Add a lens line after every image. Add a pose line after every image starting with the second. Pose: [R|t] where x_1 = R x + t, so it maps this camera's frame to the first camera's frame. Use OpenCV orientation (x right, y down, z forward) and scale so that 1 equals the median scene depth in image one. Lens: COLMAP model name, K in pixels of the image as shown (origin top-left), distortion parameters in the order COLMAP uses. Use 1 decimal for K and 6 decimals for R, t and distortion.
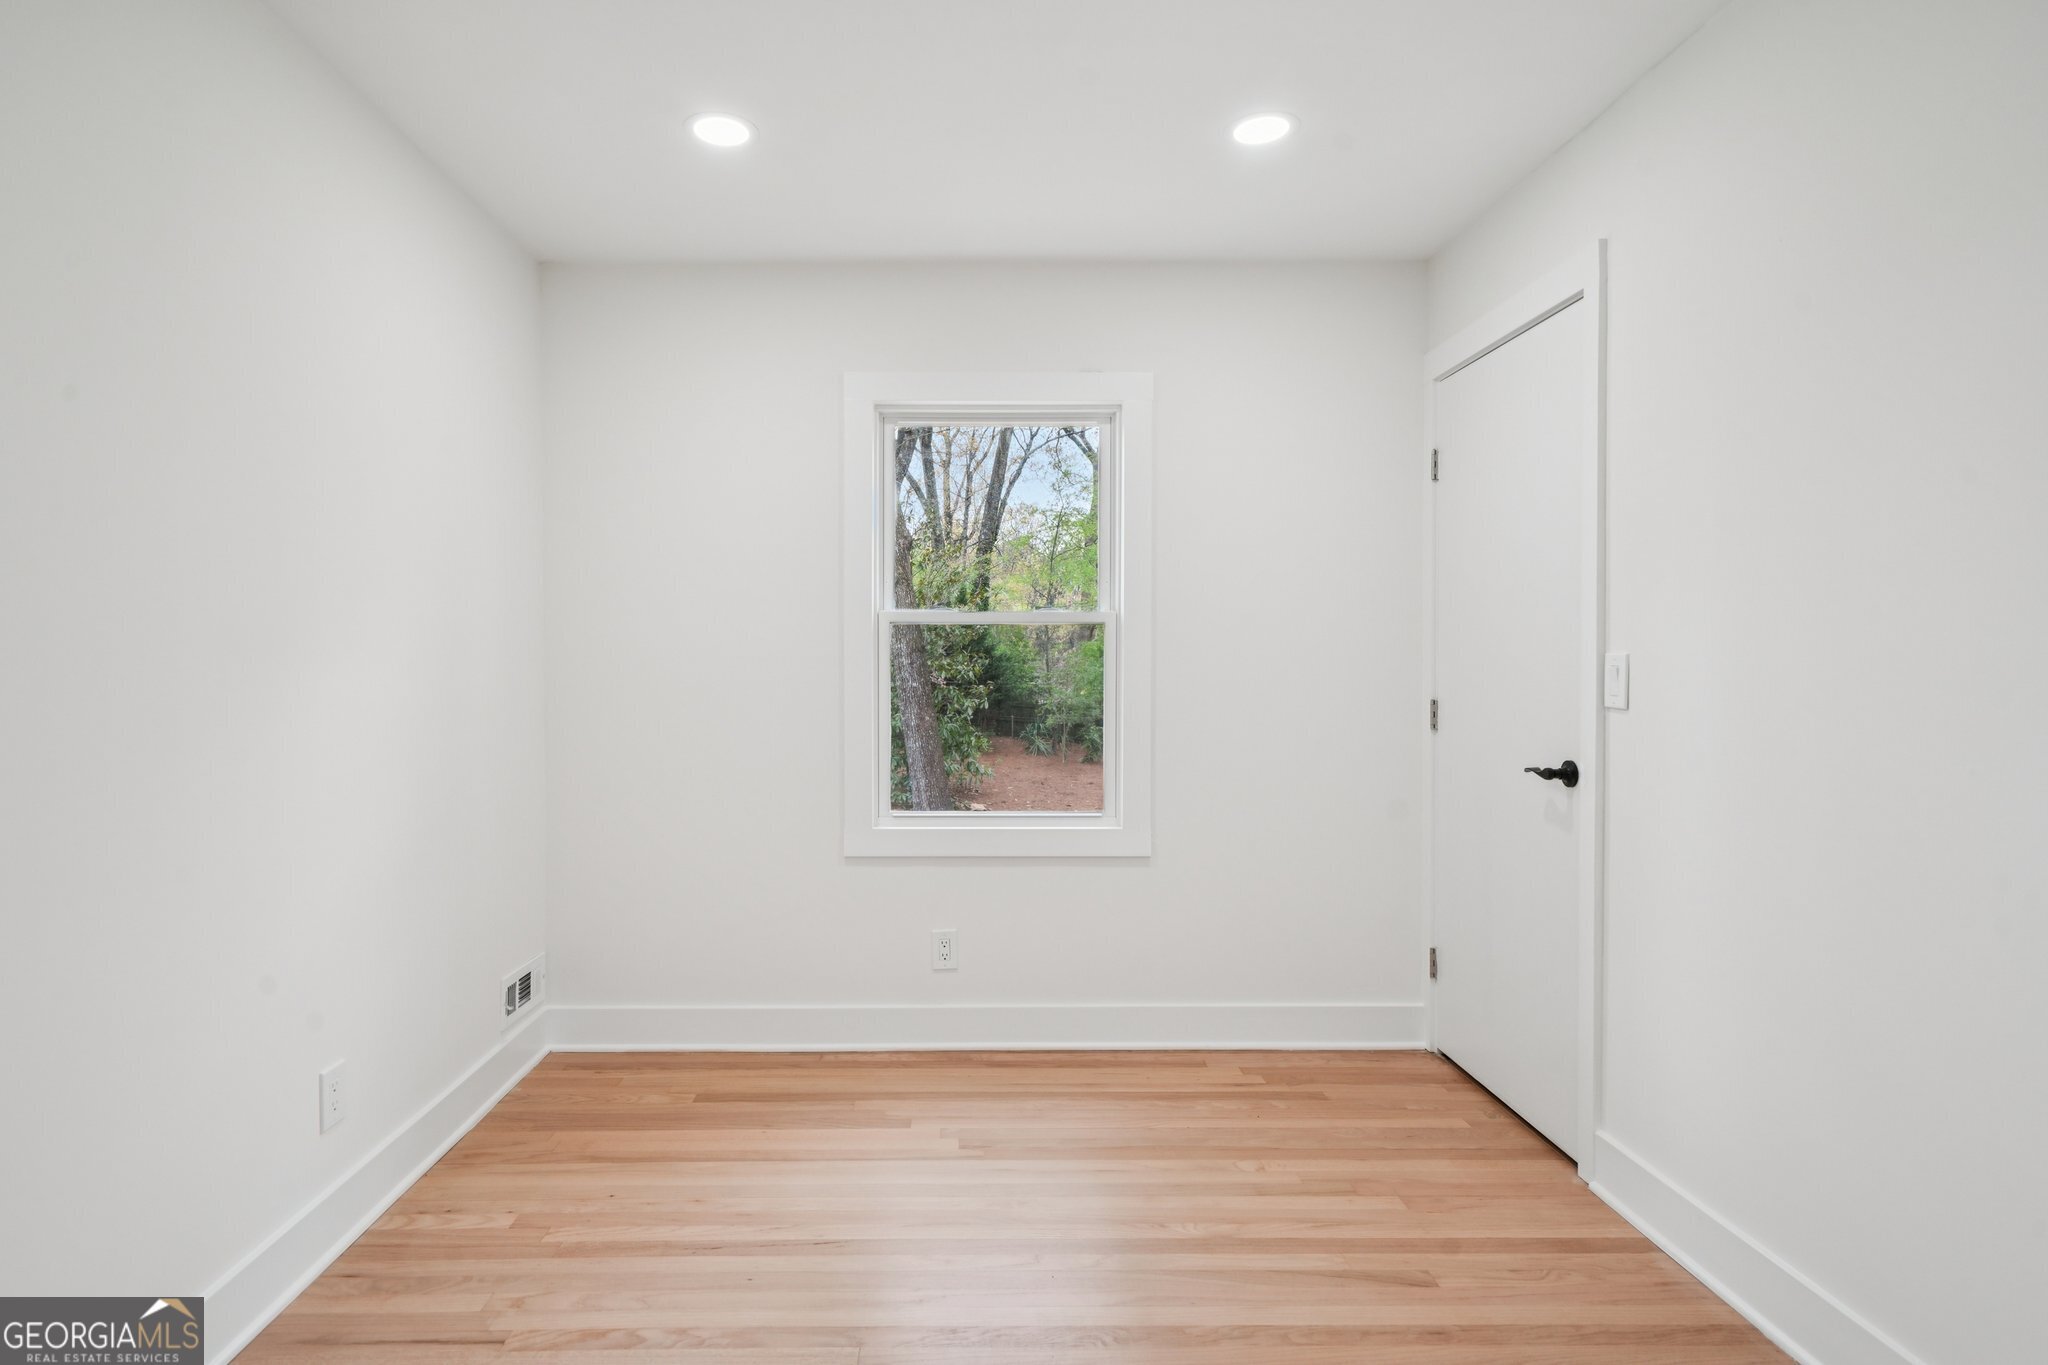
lens RADIAL K [[1039.1, 0, 1024.7], [0, 1039.1, 676.5], [0, 0, 1]] dist [-0.000549, 0.000282]
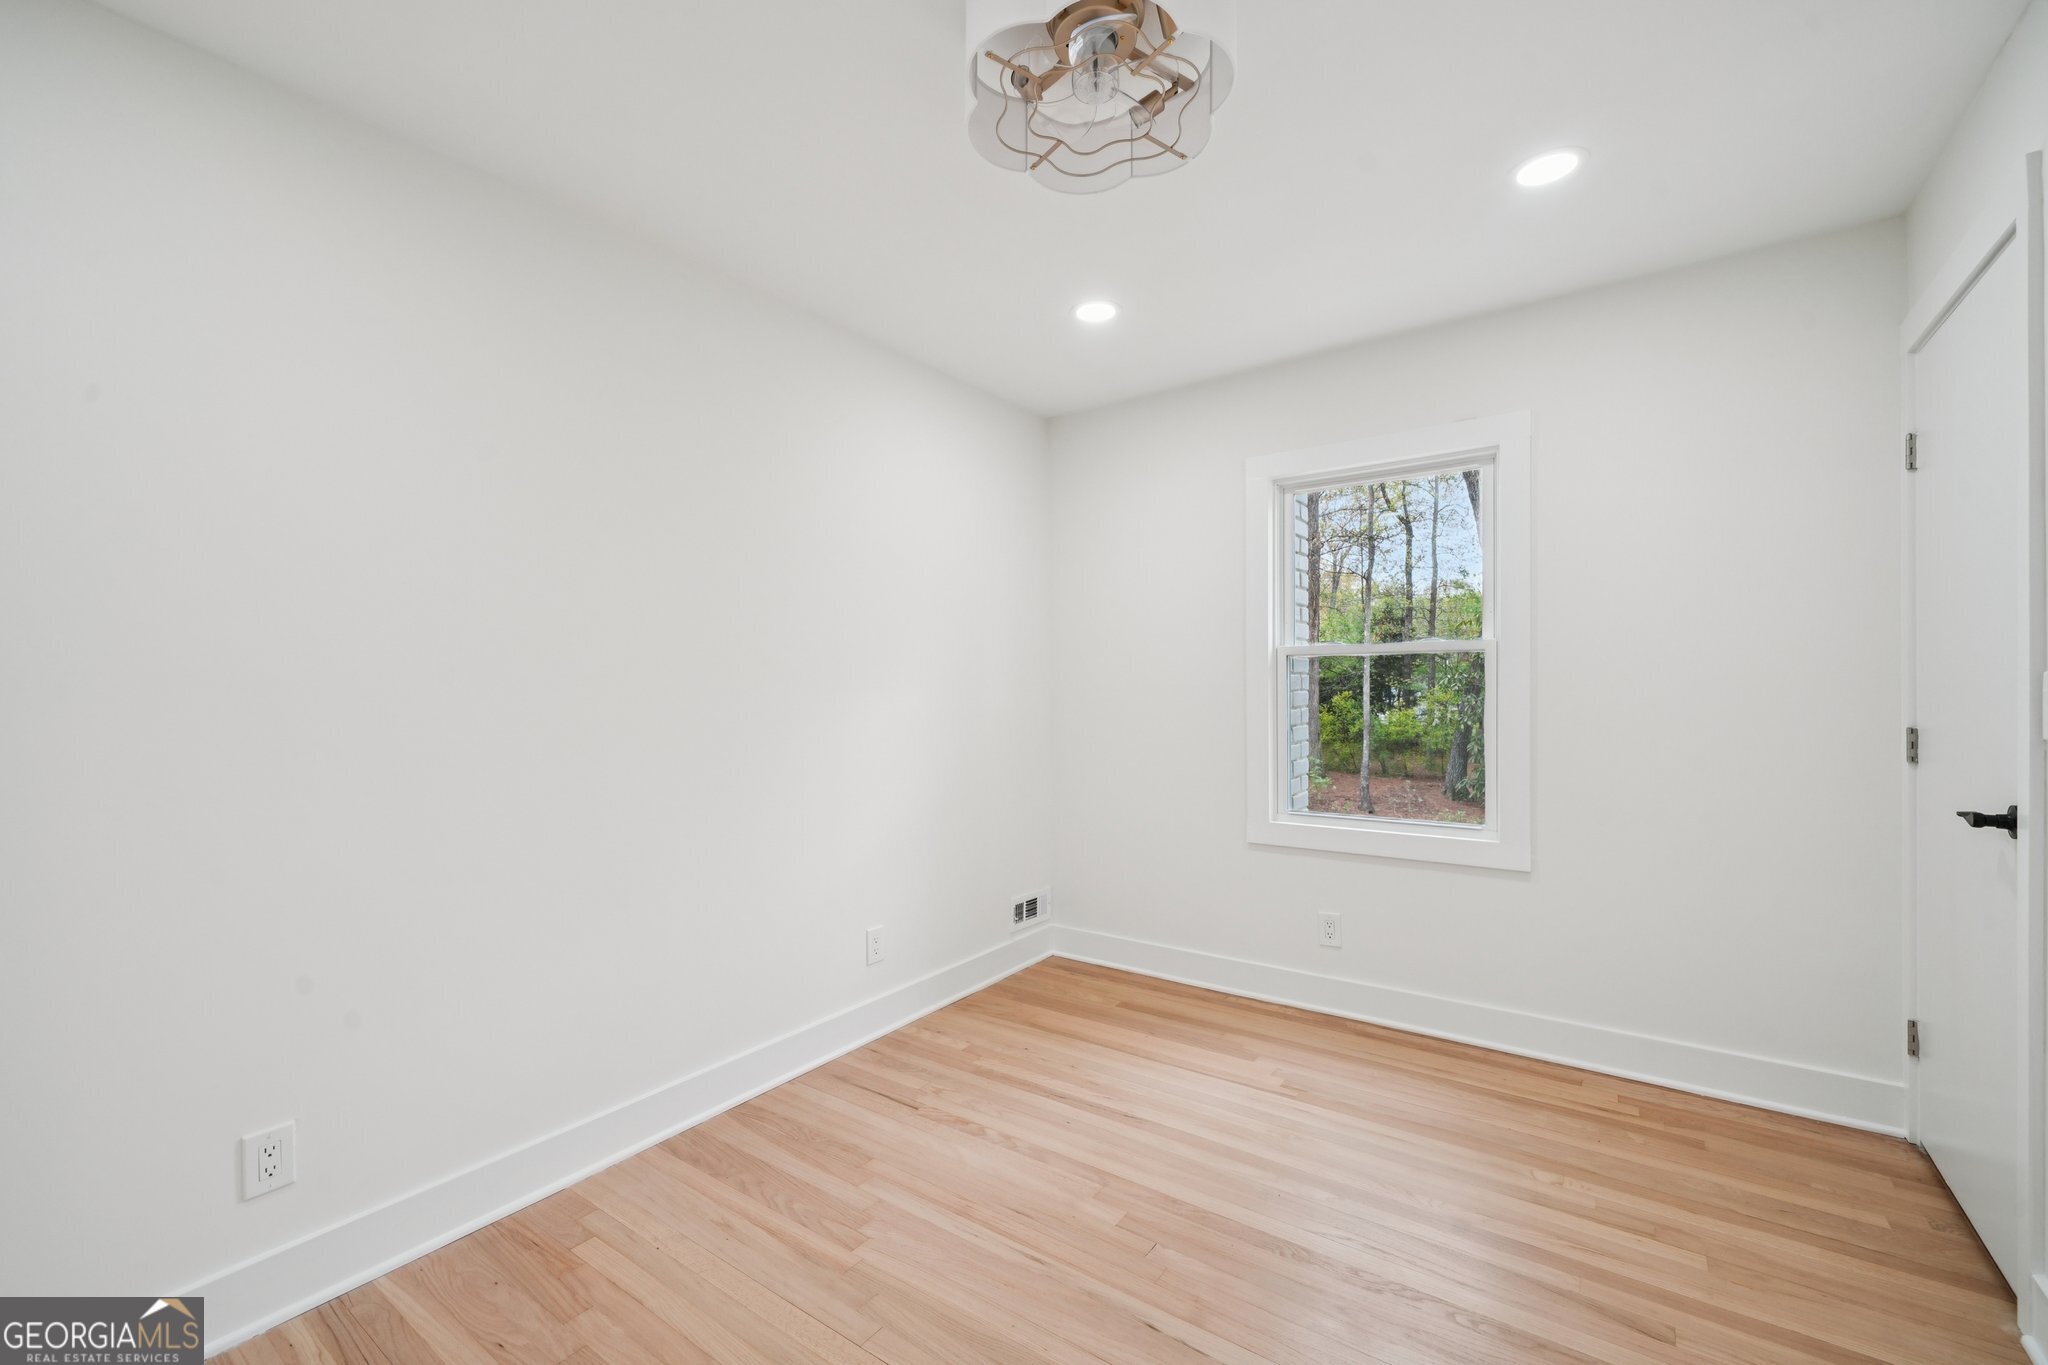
lens RADIAL K [[831.6, 0, 1011.0], [0, 831.6, 693.7], [0, 0, 1]] dist [-0.001439, -0.000095]
pose [[0.807793, -0.002420, -0.589462, 0.230870], [-0.001526, 0.999980, -0.006197, -0.000230], [0.589465, 0.005906, 0.807772, 0.019691]]
